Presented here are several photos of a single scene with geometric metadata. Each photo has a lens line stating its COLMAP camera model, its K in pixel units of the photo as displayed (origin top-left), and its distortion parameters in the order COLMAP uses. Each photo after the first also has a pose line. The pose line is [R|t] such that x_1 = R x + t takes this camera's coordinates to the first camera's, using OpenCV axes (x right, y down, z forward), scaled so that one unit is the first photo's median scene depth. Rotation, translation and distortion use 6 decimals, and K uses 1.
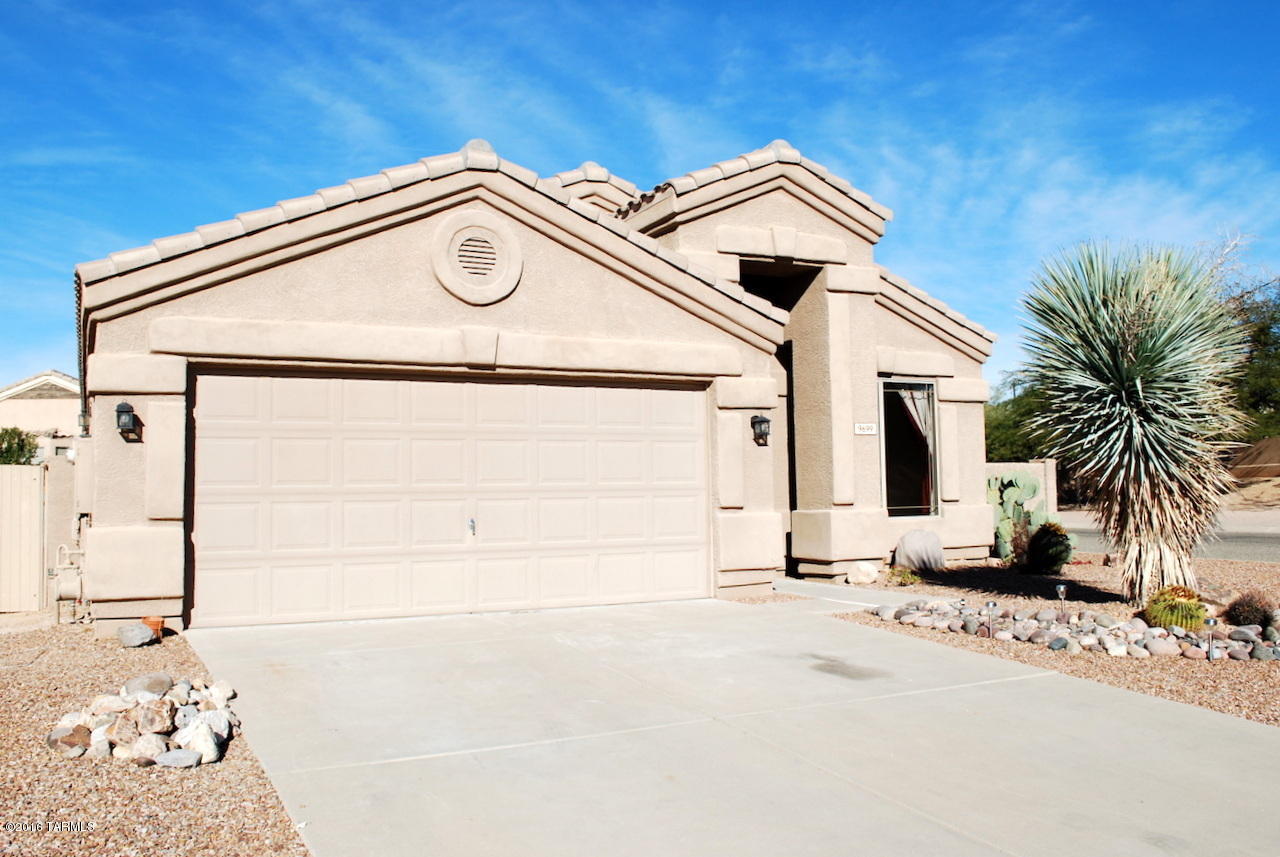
lens RADIAL K [[1109.2, 0, 640.0], [0, 1109.2, 428.5], [0, 0, 1]] dist [-0.074312, 0.018645]
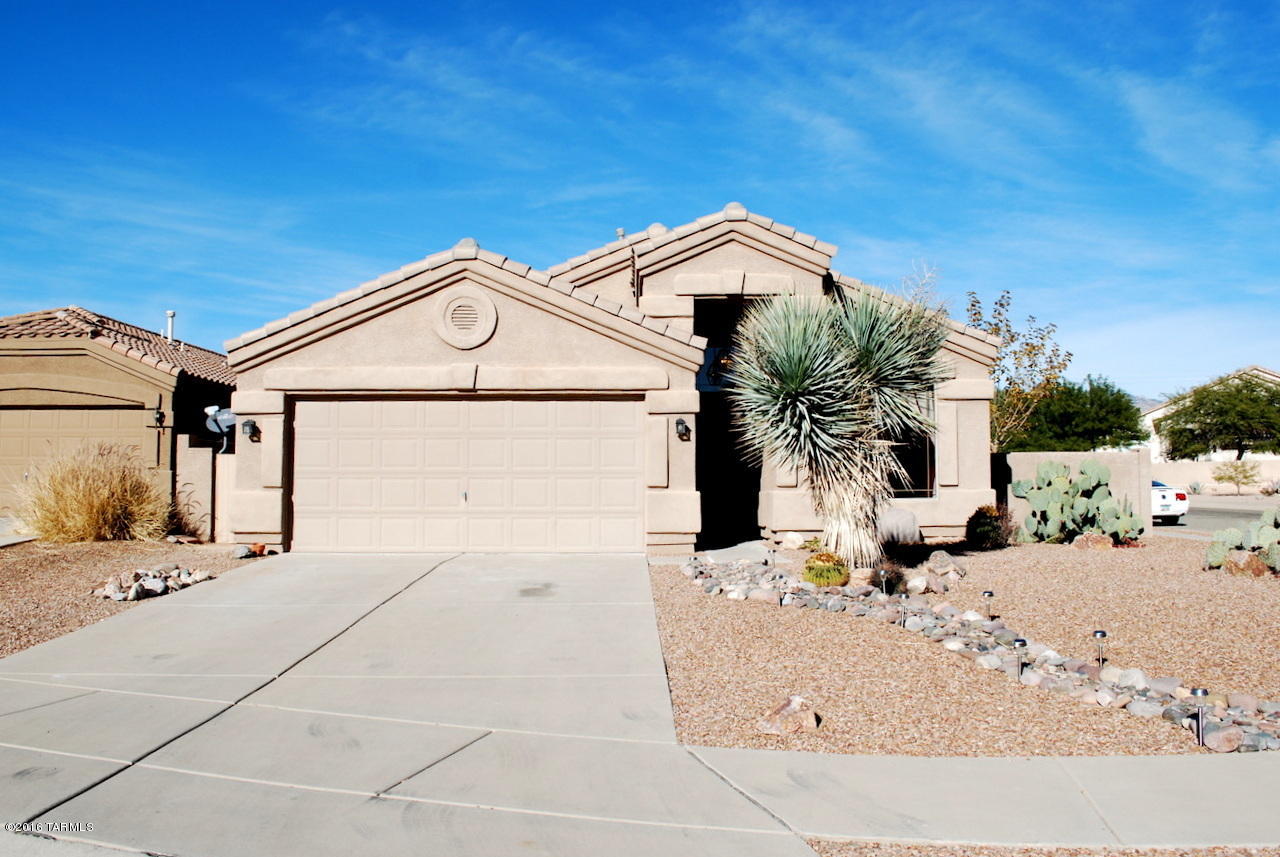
lens RADIAL K [[1042.6, 0, 640.0], [0, 1042.6, 428.5], [0, 0, 1]] dist [-0.072655, -0.004396]
pose [[0.898562, -0.009004, -0.438753, 0.567810], [0.014240, 0.999861, 0.008645, -0.010375], [0.438615, -0.014016, 0.898566, -0.141435]]
